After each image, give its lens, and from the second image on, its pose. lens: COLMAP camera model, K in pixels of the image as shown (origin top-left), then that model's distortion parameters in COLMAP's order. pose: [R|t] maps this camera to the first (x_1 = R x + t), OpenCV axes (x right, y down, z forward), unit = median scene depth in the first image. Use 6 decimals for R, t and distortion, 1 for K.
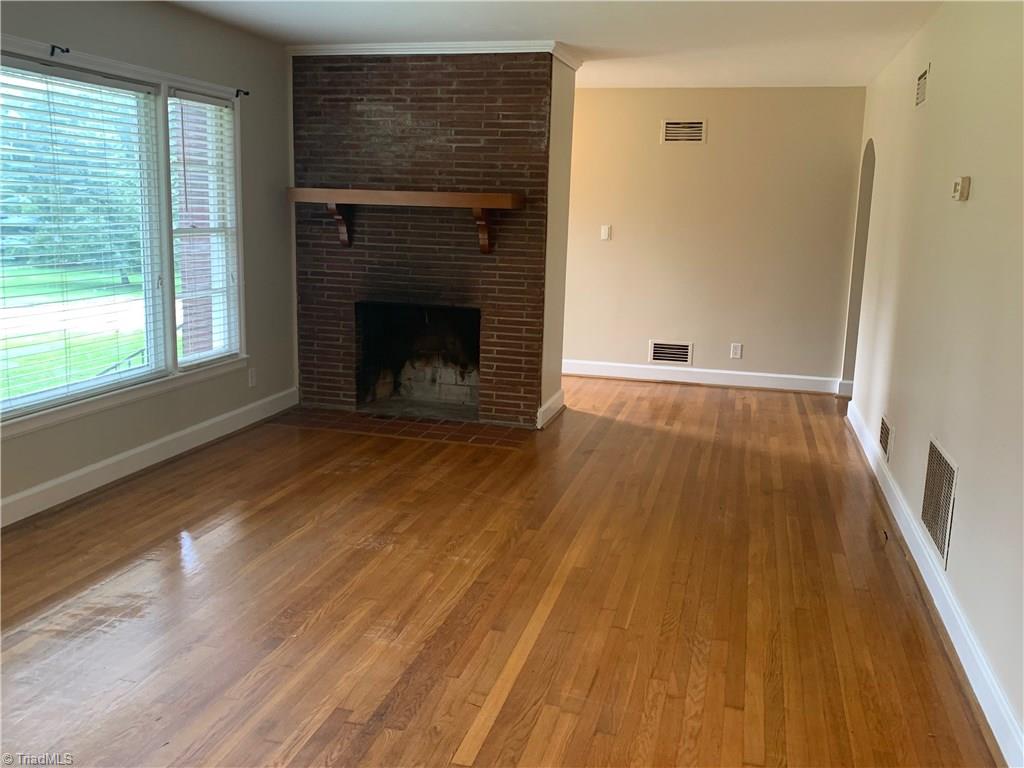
lens RADIAL K [[900.1, 0, 509.2], [0, 900.1, 383.3], [0, 0, 1]] dist [0.102628, -0.216357]
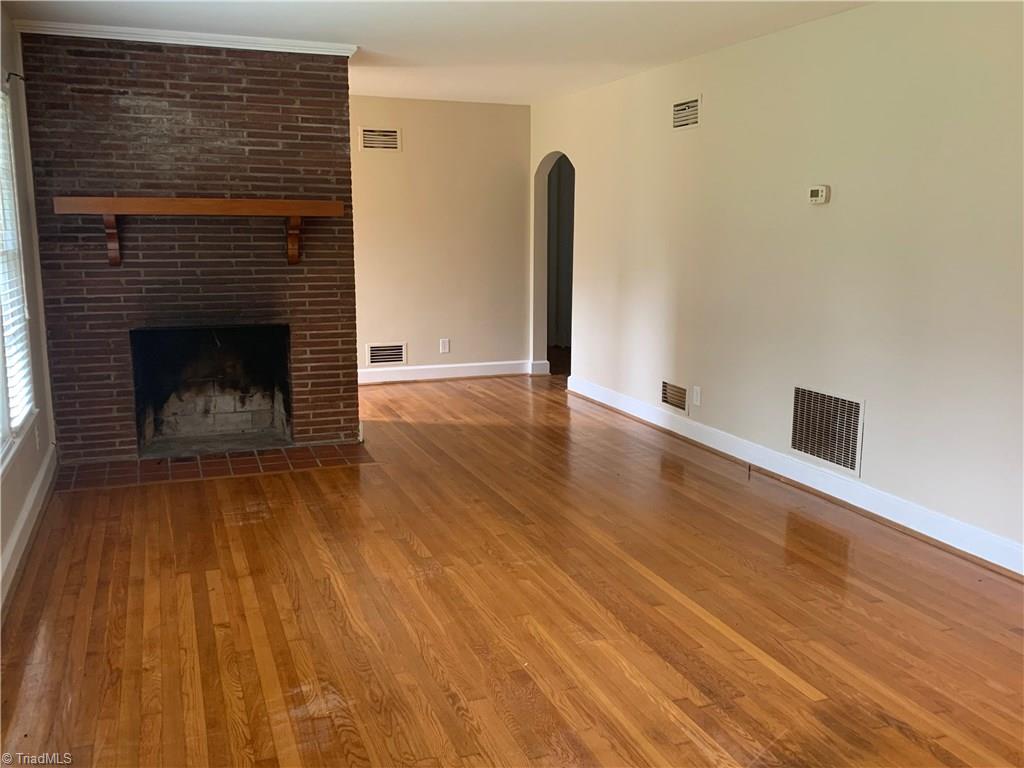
lens RADIAL K [[900.1, 0, 509.2], [0, 900.1, 383.3], [0, 0, 1]] dist [0.102628, -0.216357]
pose [[0.805907, -0.127753, 0.578095, -0.403690], [0.129413, 0.990841, 0.038554, -0.029693], [-0.577725, 0.043742, 0.815058, 0.111961]]
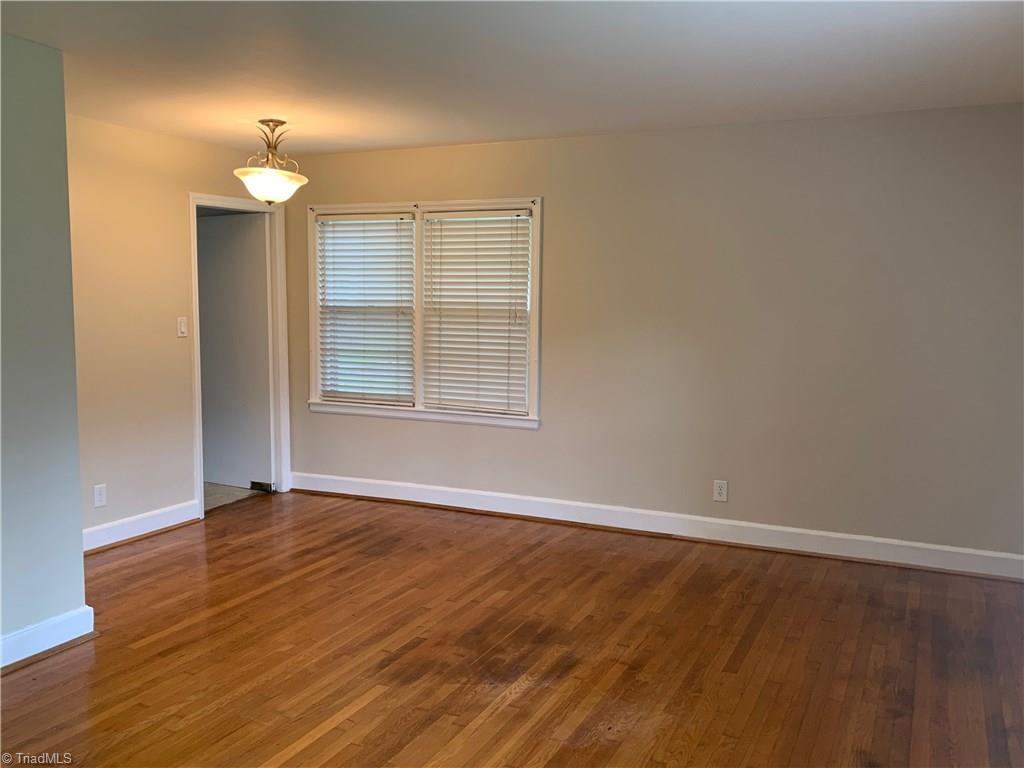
lens RADIAL K [[900.1, 0, 509.2], [0, 900.1, 383.3], [0, 0, 1]] dist [0.102628, -0.216357]
pose [[-0.982410, -0.051046, 0.179624, -0.196250], [0.003983, 0.955966, 0.293450, -0.186558], [-0.186694, 0.289004, -0.938947, 0.889478]]
